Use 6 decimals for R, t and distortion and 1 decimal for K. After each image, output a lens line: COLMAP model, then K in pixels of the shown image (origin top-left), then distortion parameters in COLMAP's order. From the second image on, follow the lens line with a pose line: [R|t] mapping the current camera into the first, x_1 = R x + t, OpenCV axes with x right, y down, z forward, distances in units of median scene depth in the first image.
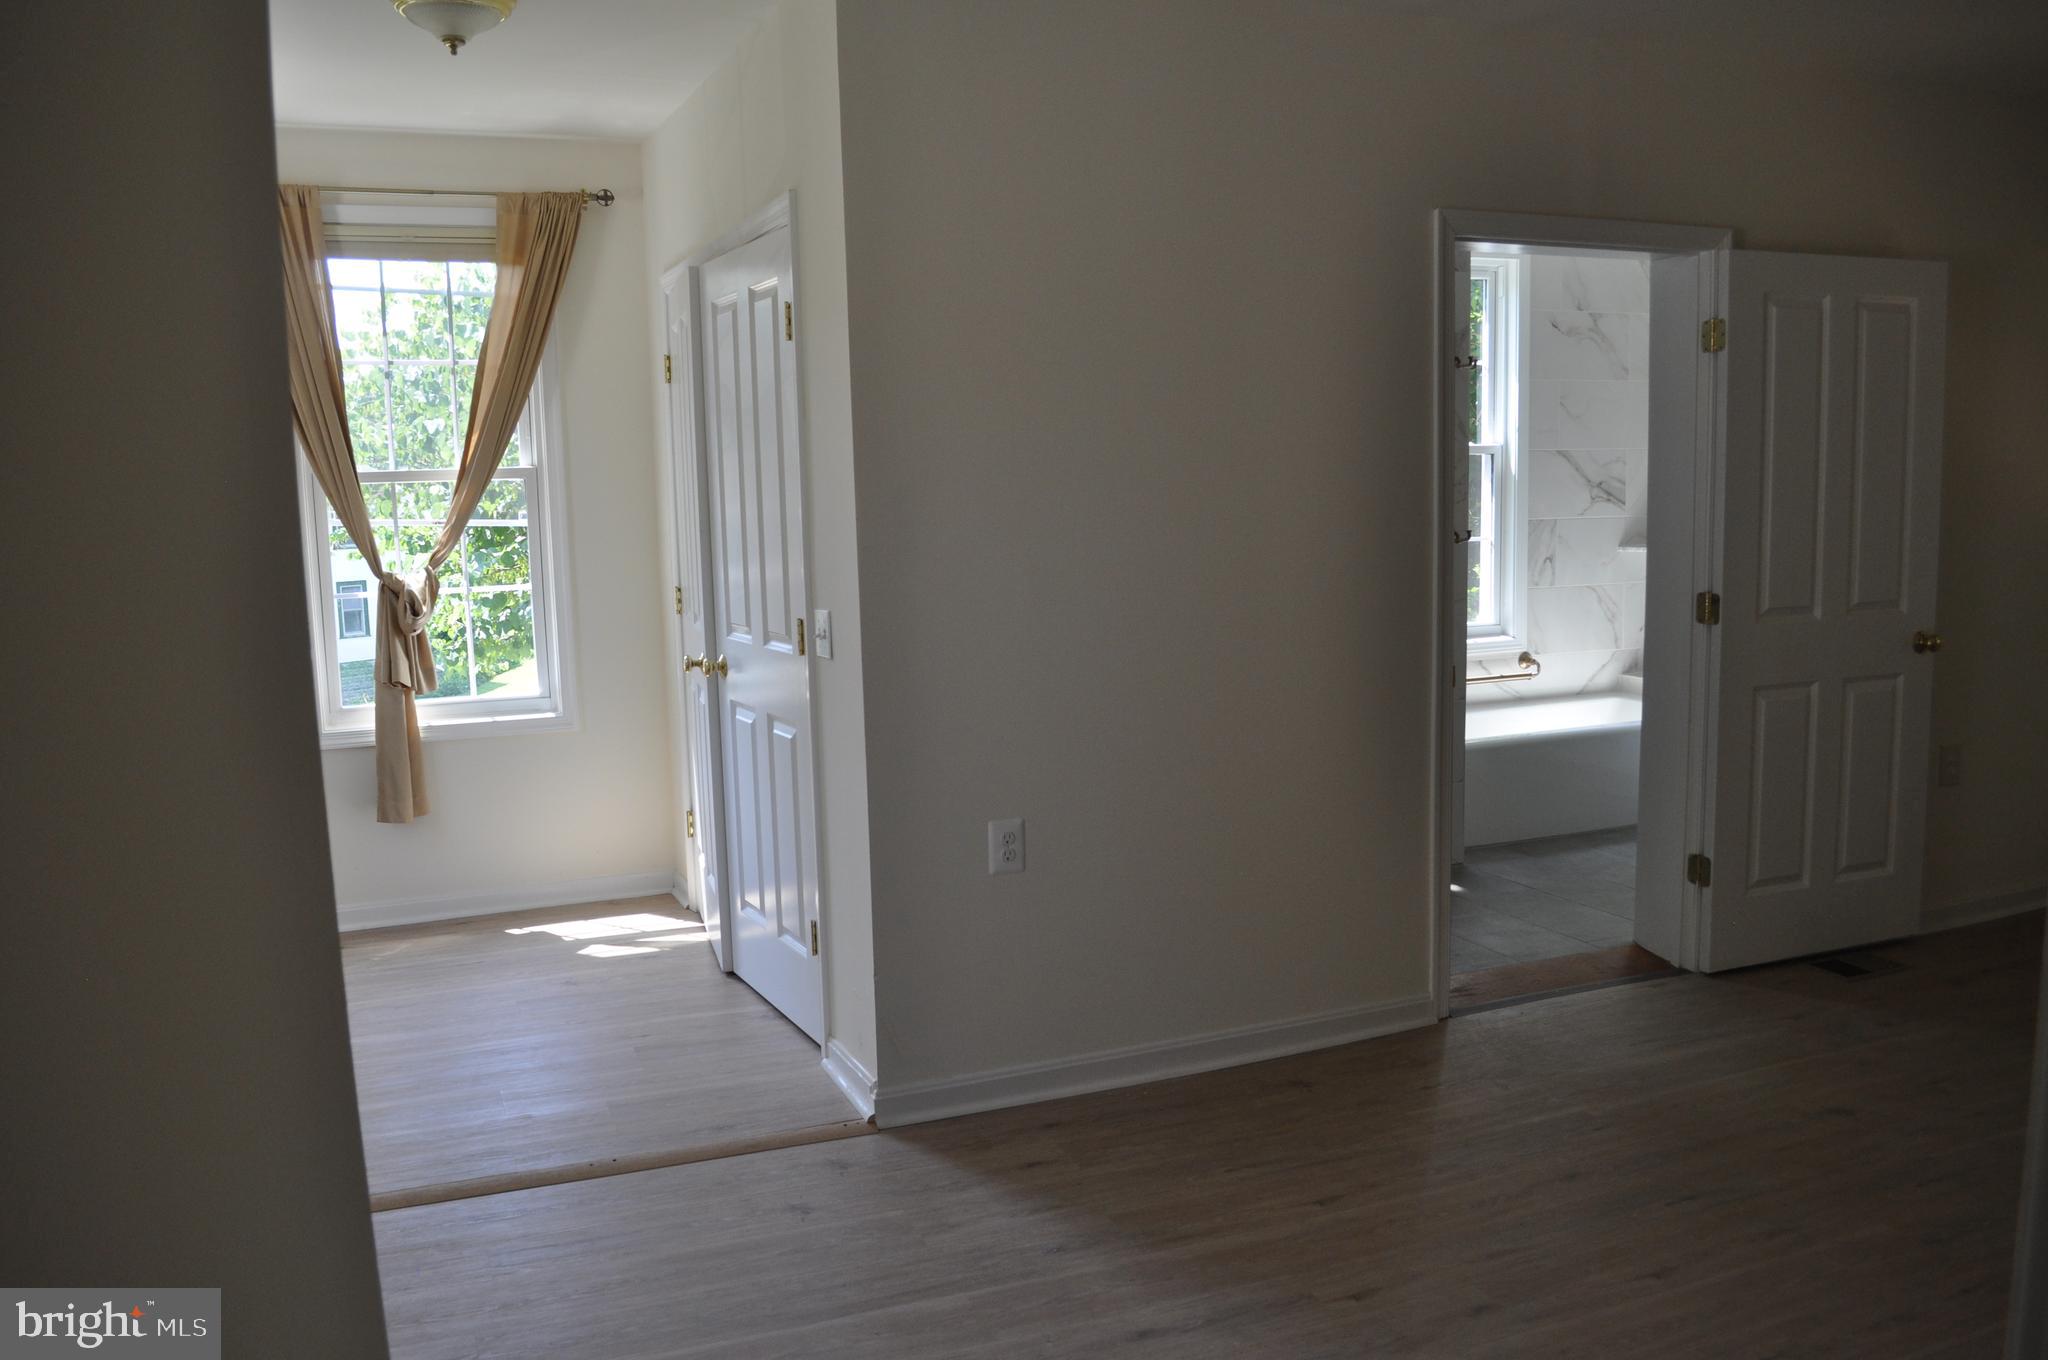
lens RADIAL K [[1610.7, 0, 1028.9], [0, 1610.7, 680.6], [0, 0, 1]] dist [-0.074184, 0.003325]
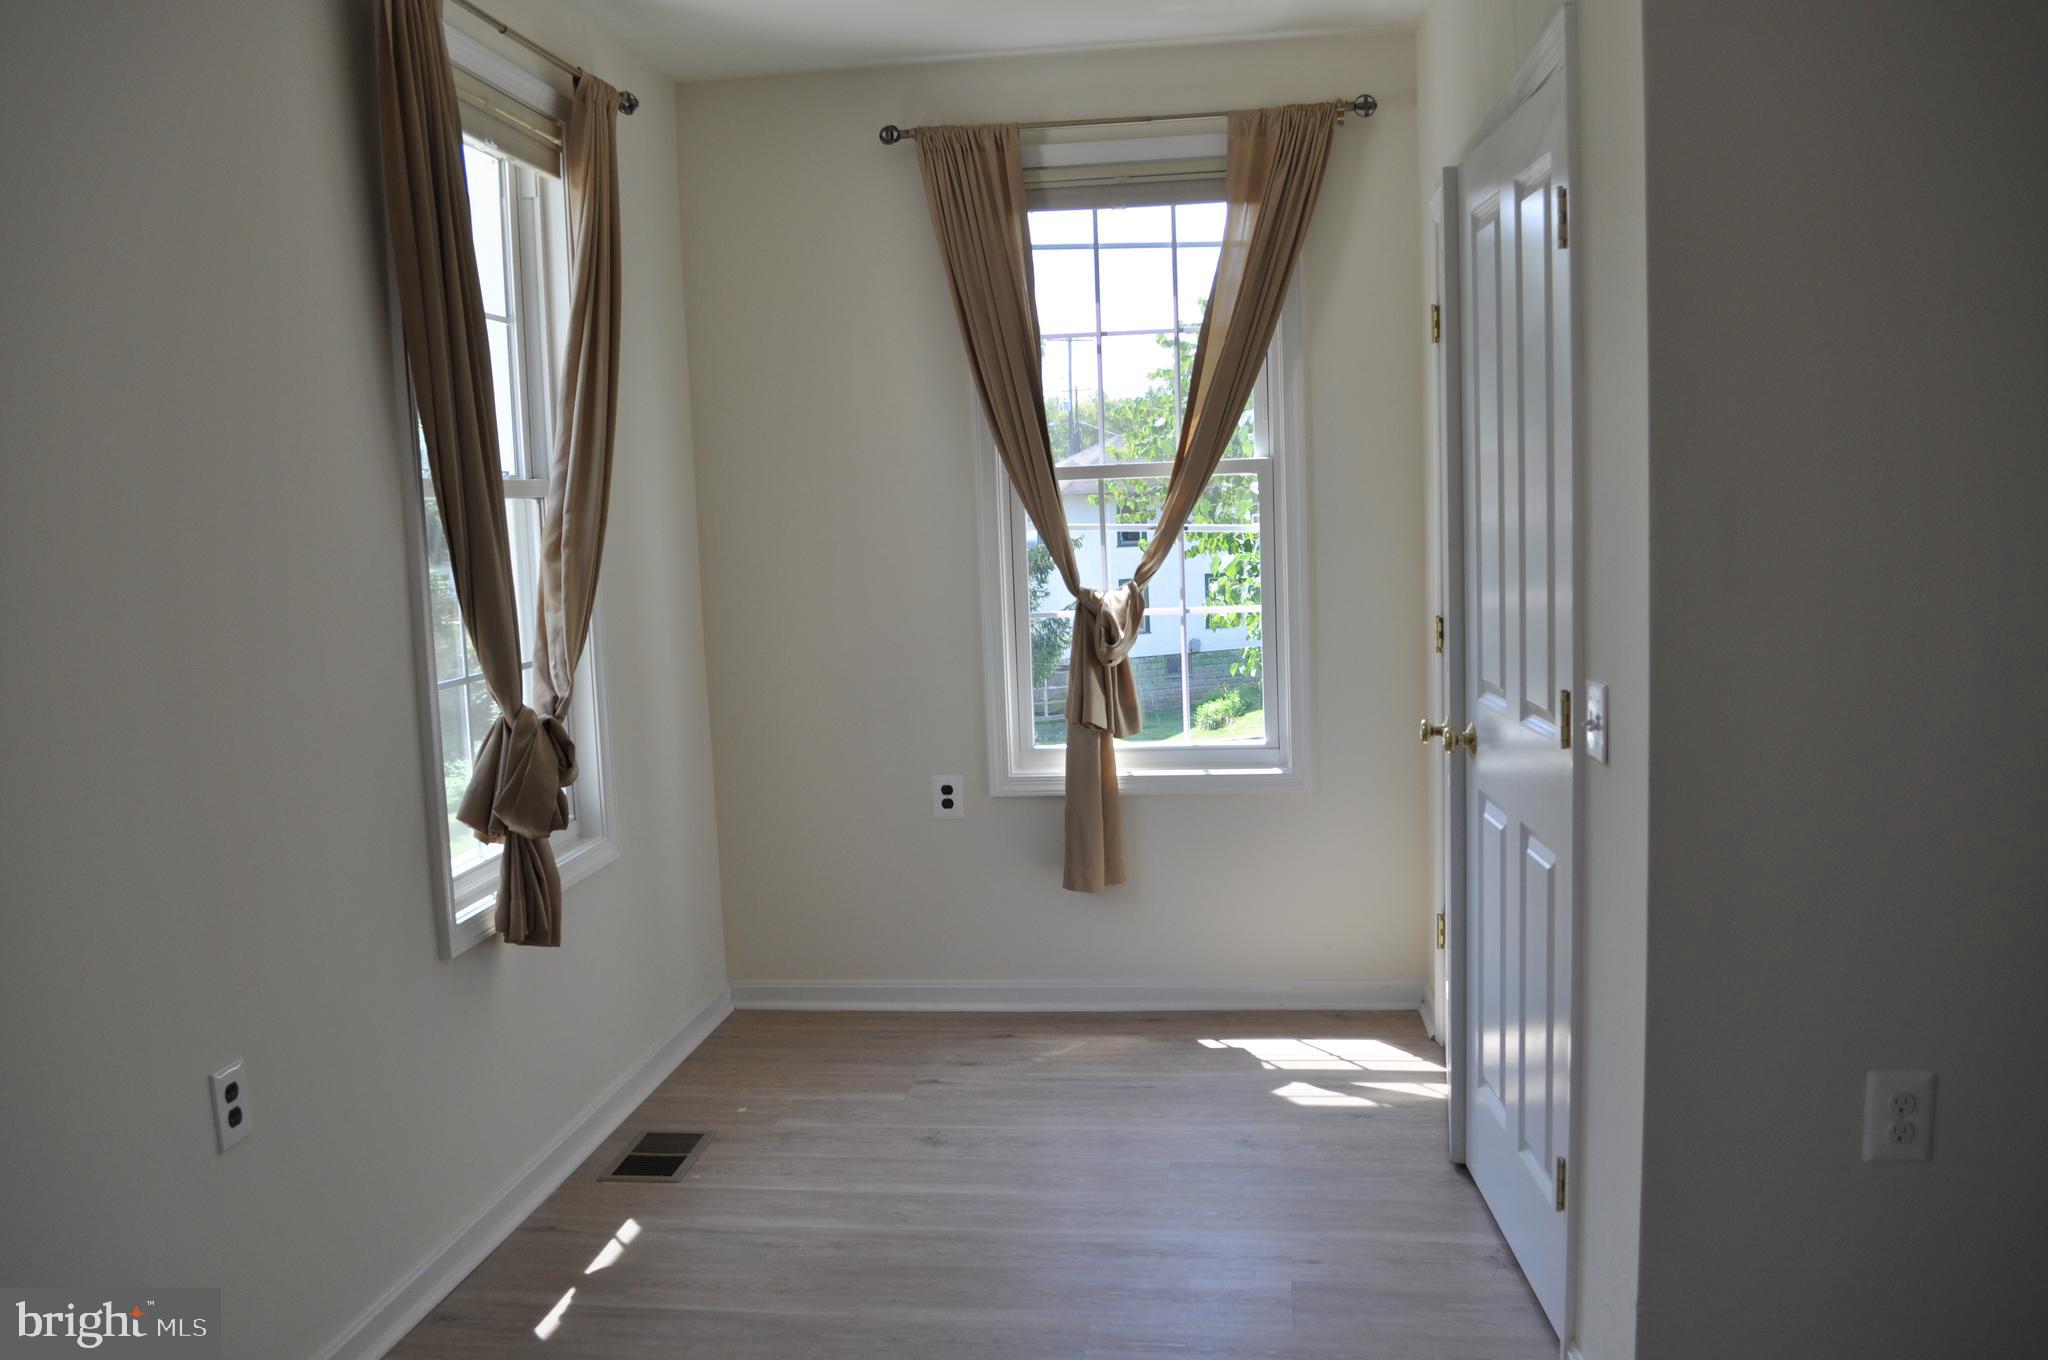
lens RADIAL K [[1610.7, 0, 1024.9], [0, 1610.7, 694.6], [0, 0, 1]] dist [-0.074184, 0.003325]
pose [[0.861153, 0.051625, -0.505717, -0.005751], [-0.045173, 0.998666, 0.025024, -0.032990], [0.506334, 0.001295, 0.862336, 0.267624]]
